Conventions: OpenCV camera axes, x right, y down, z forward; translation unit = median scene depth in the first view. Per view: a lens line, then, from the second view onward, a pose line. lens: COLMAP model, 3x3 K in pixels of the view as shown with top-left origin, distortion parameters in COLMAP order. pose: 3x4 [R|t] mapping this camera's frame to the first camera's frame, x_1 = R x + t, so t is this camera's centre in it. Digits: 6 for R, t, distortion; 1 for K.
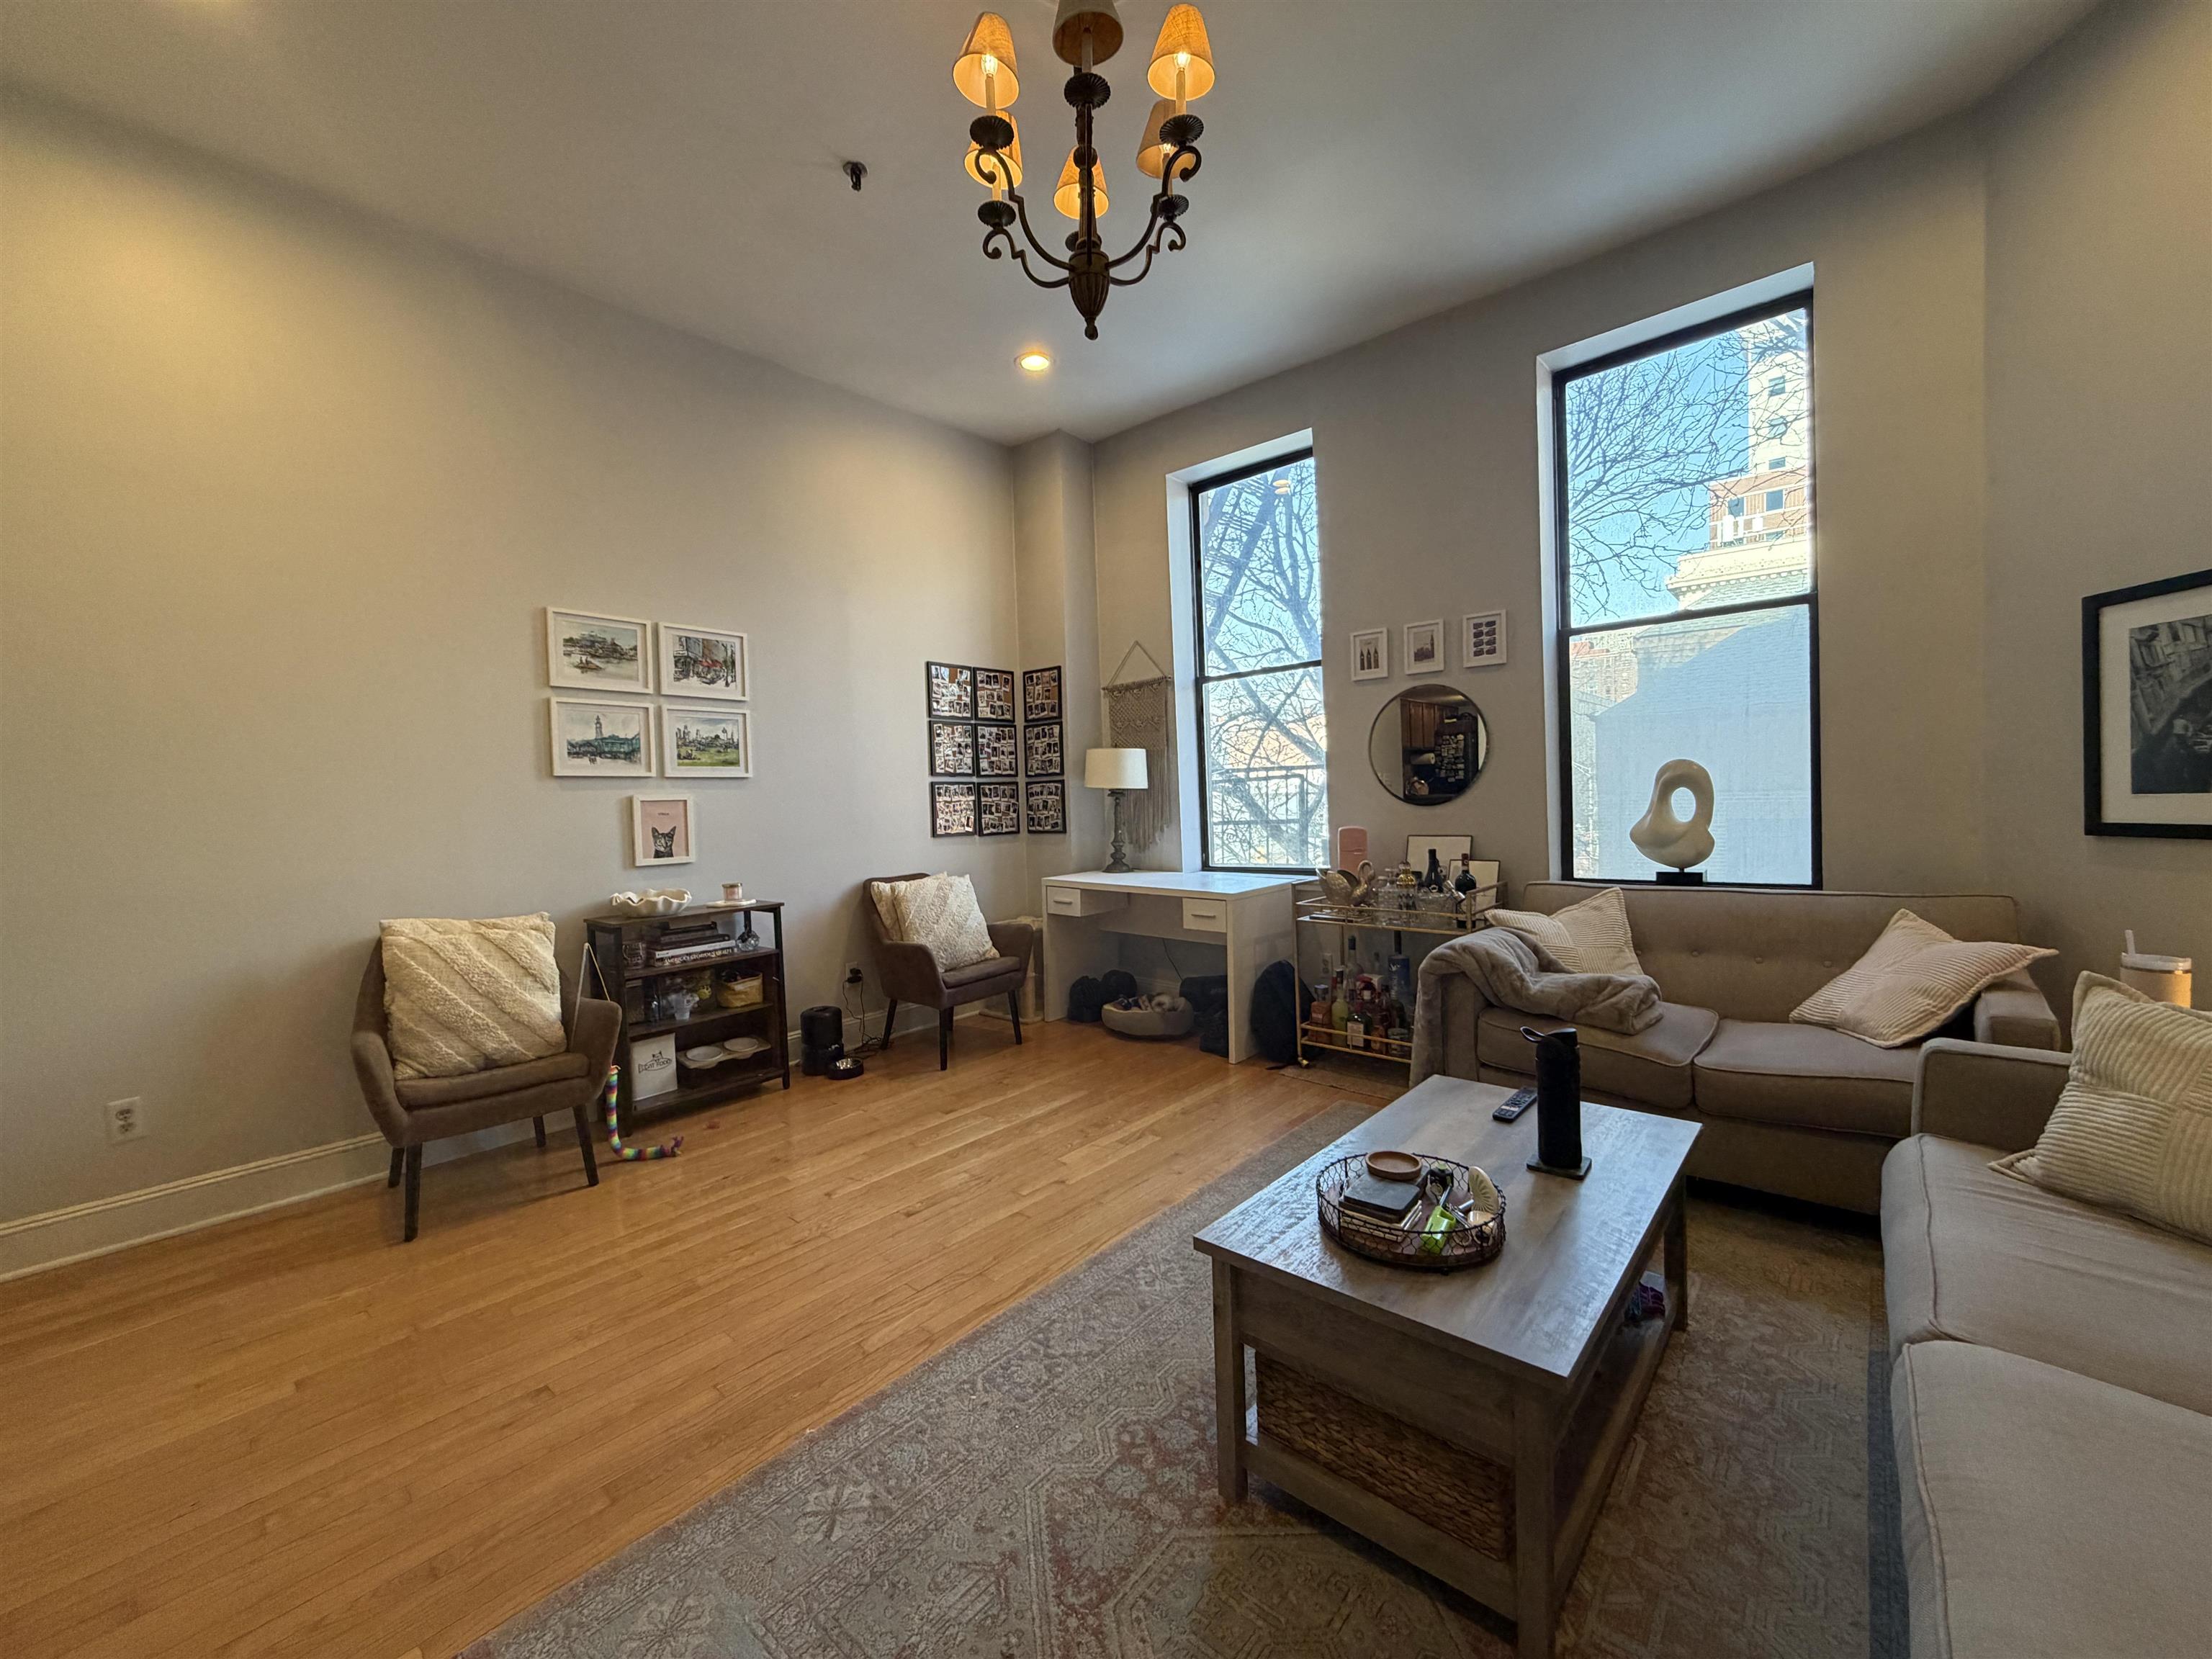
lens RADIAL K [[879.2, 0, 1099.8], [0, 879.2, 825.8], [0, 0, 1]] dist [-0.001458, 0.000678]
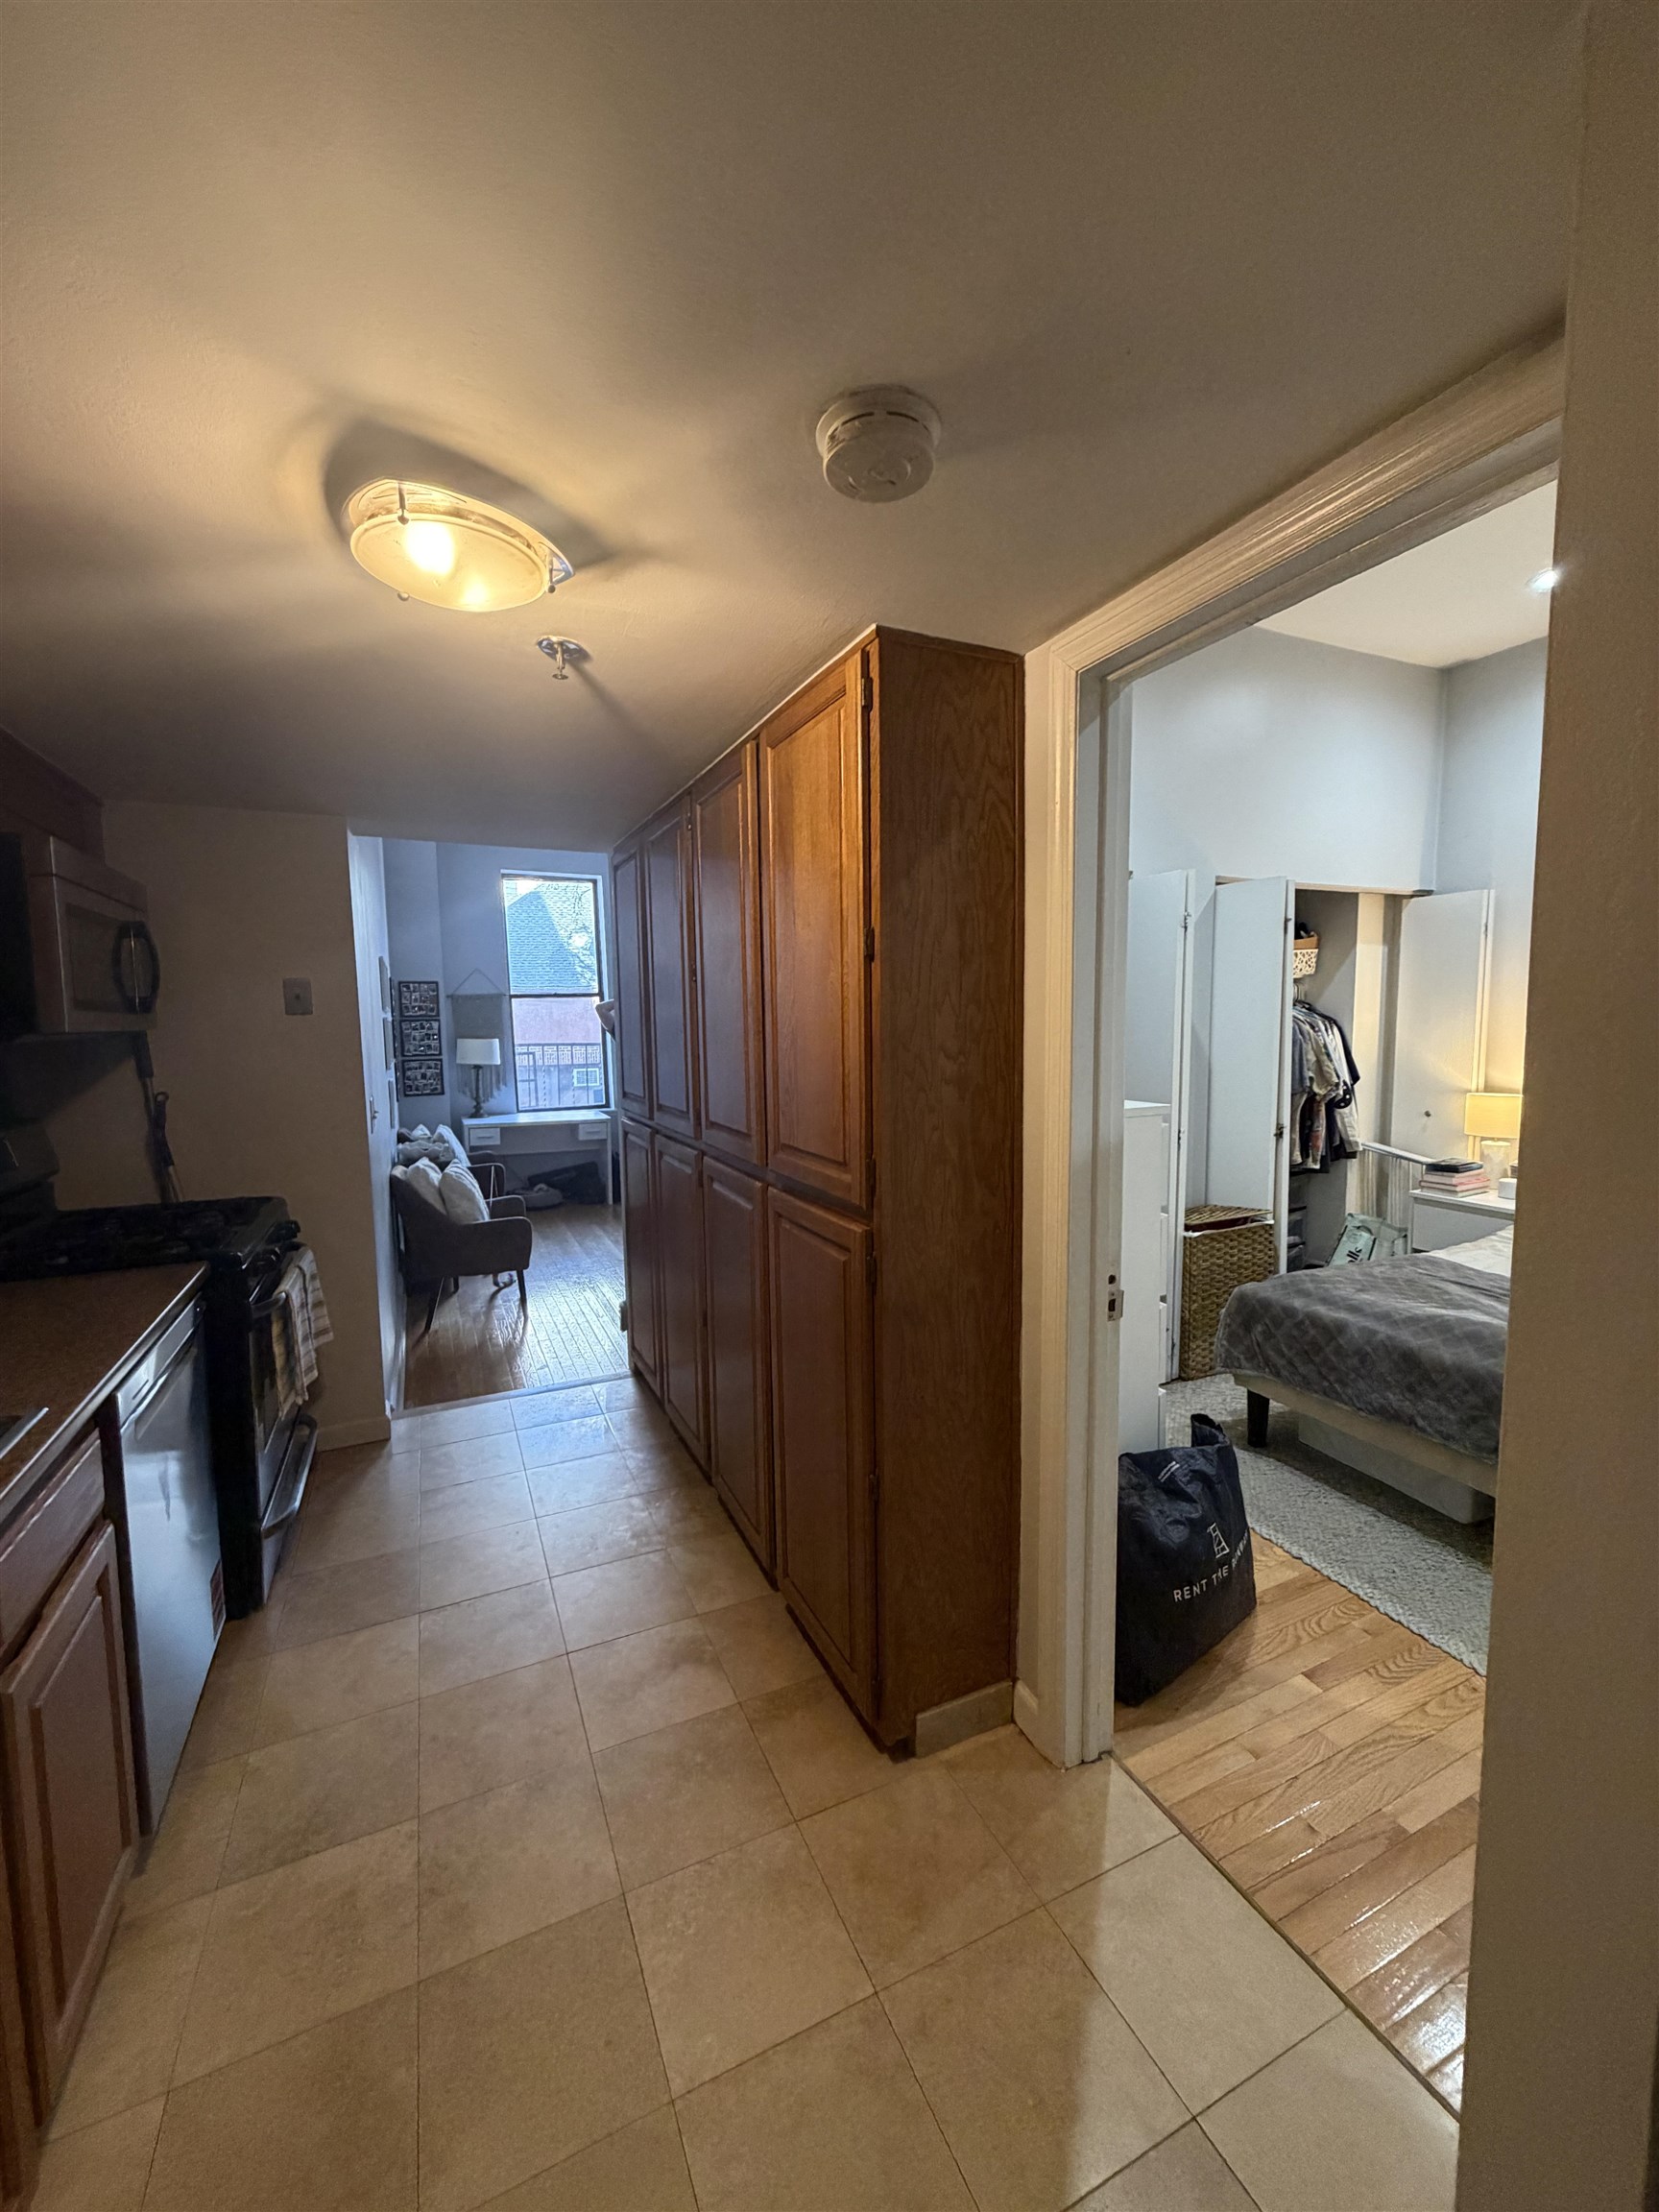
lens RADIAL K [[879.2, 0, 834.3], [0, 879.2, 1101.3], [0, 0, 1]] dist [-0.001458, 0.000678]
pose [[0.398461, -0.060716, 0.915173, -1.568809], [0.028345, 0.998145, 0.053879, -0.057834], [-0.916747, 0.004471, 0.399443, -0.269334]]
